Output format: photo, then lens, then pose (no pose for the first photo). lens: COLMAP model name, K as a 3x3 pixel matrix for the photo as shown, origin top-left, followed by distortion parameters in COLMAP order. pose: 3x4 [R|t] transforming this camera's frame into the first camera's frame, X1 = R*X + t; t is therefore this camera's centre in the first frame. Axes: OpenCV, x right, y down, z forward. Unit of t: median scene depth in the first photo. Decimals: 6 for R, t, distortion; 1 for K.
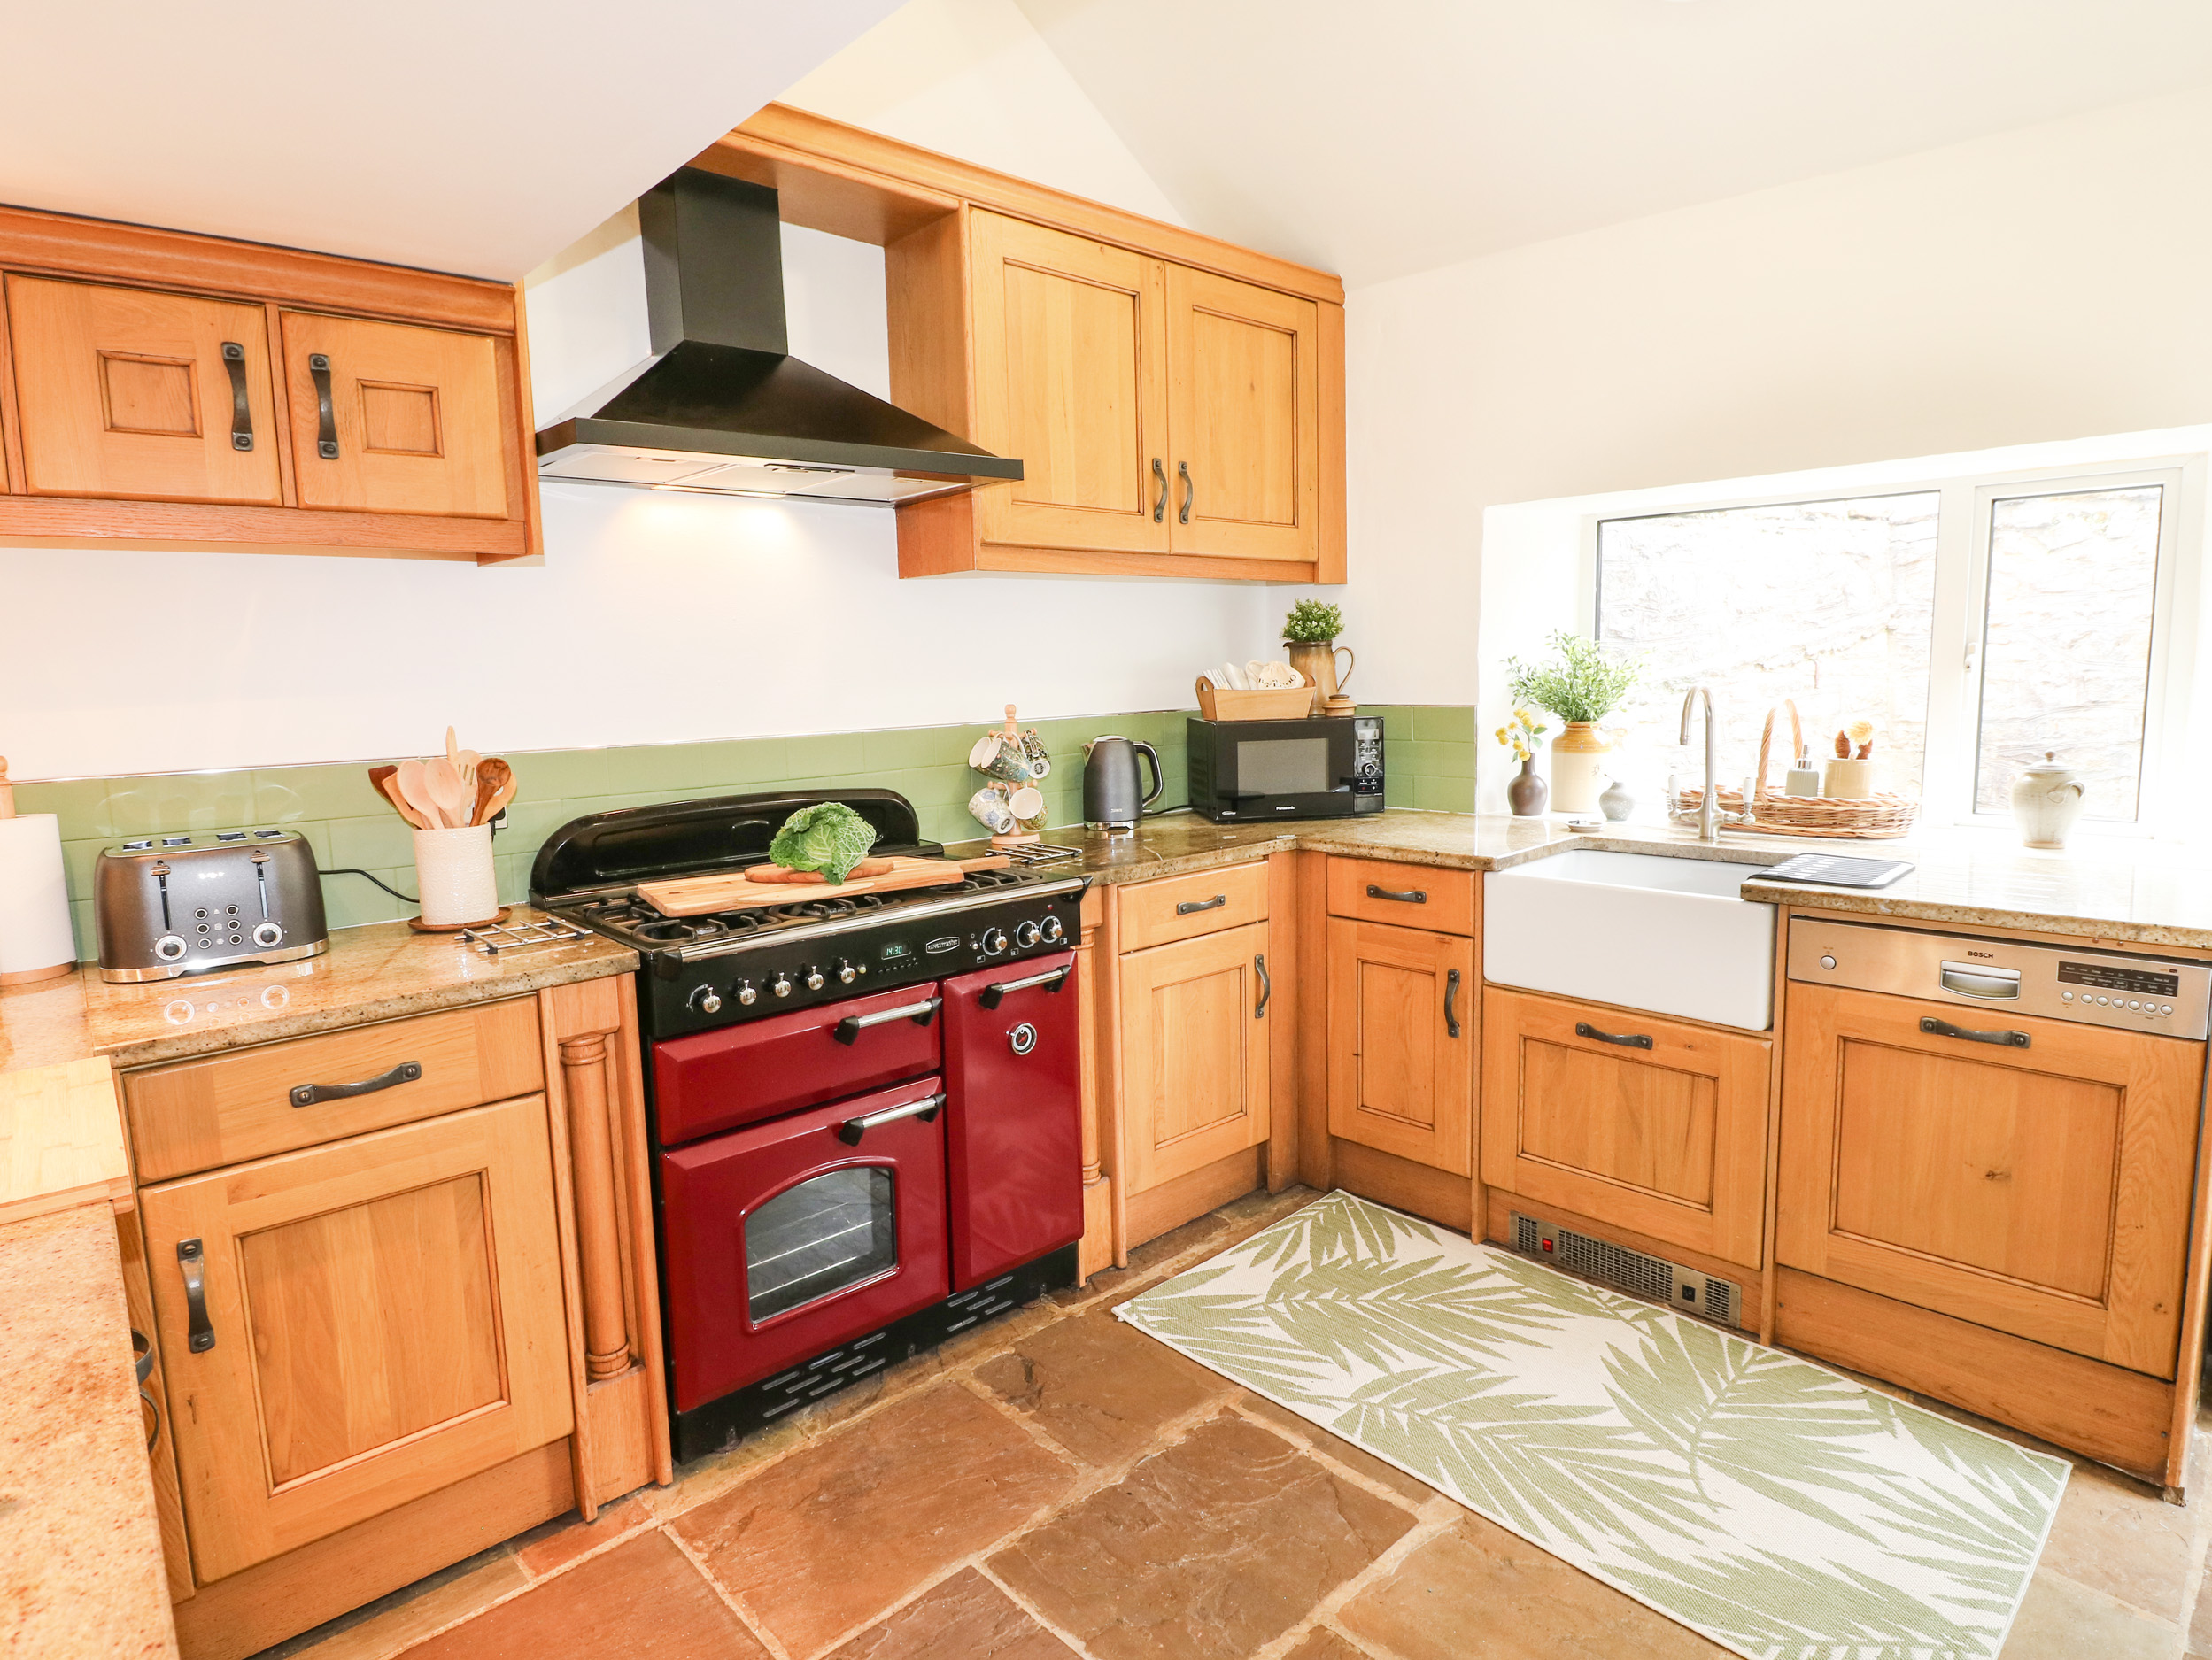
lens RADIAL K [[1205.2, 0, 1110.9], [0, 1205.2, 809.1], [0, 0, 1]] dist [-0.004459, -0.010926]
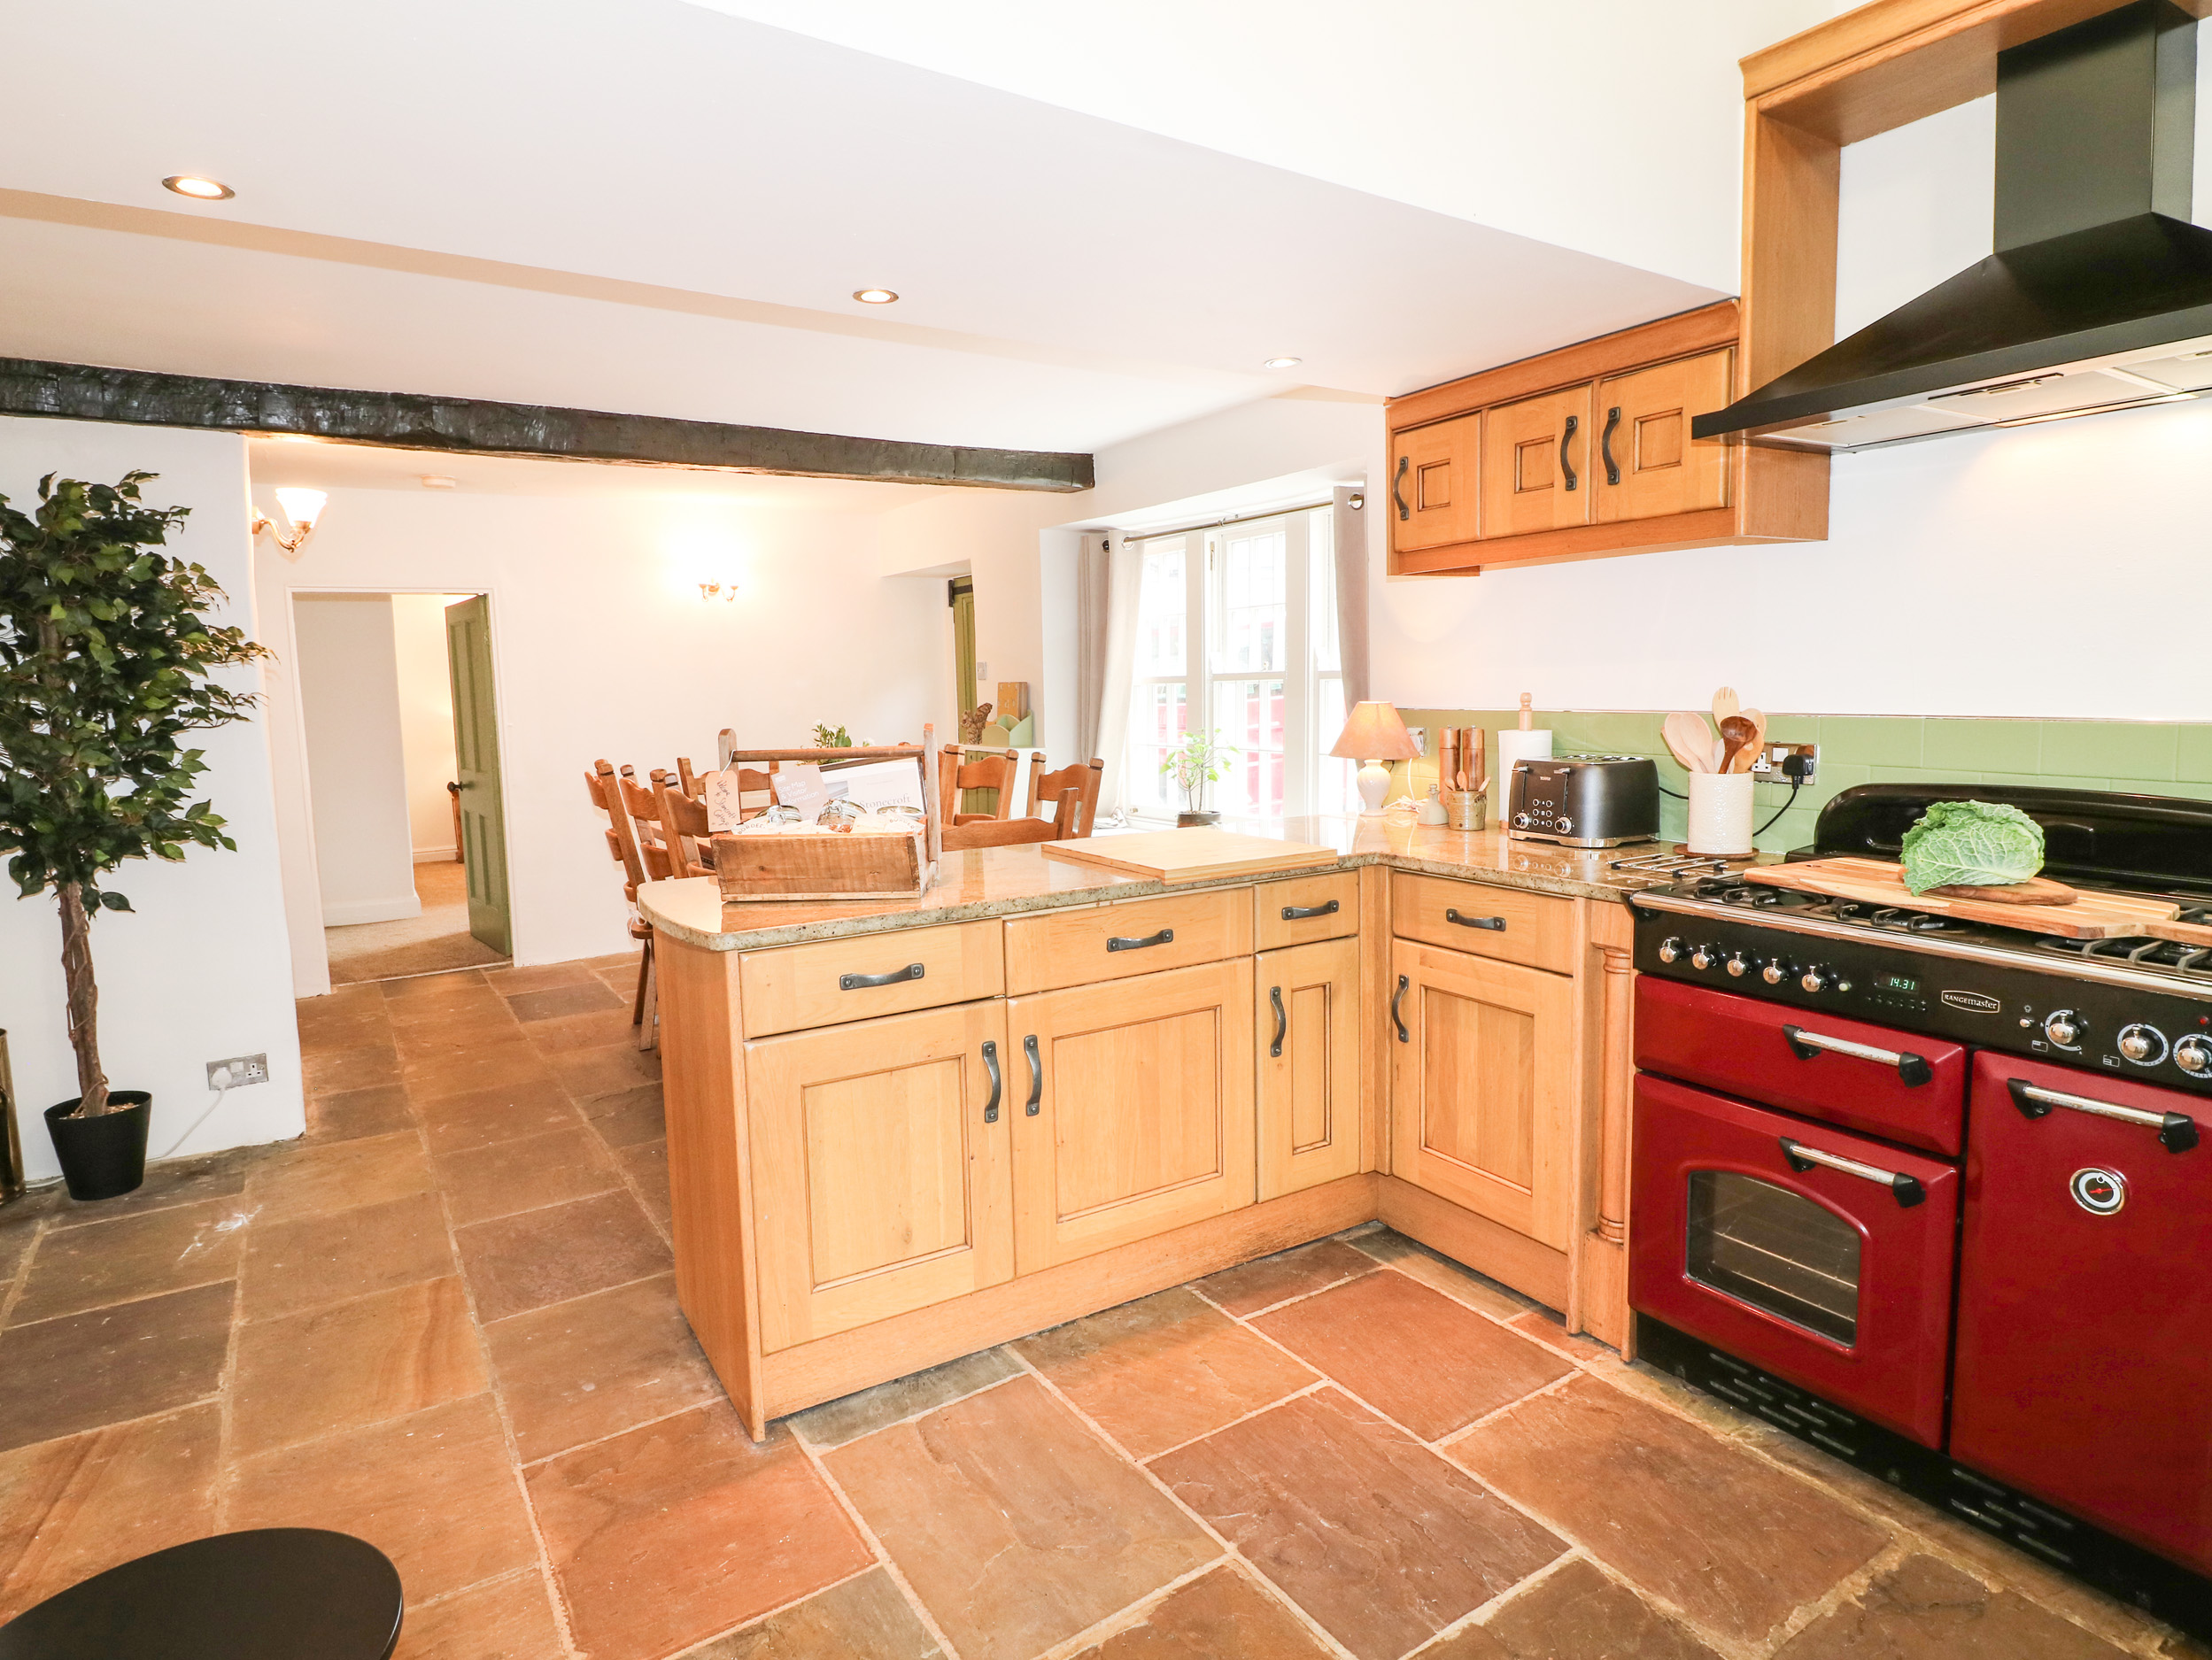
lens RADIAL K [[1205.2, 0, 1114.3], [0, 1205.2, 819.9], [0, 0, 1]] dist [-0.004459, -0.010926]
pose [[-0.167557, 0.144160, -0.975265, 0.680293], [-0.091283, 0.982733, 0.160947, -0.073177], [0.981627, 0.115993, -0.151505, 0.580104]]
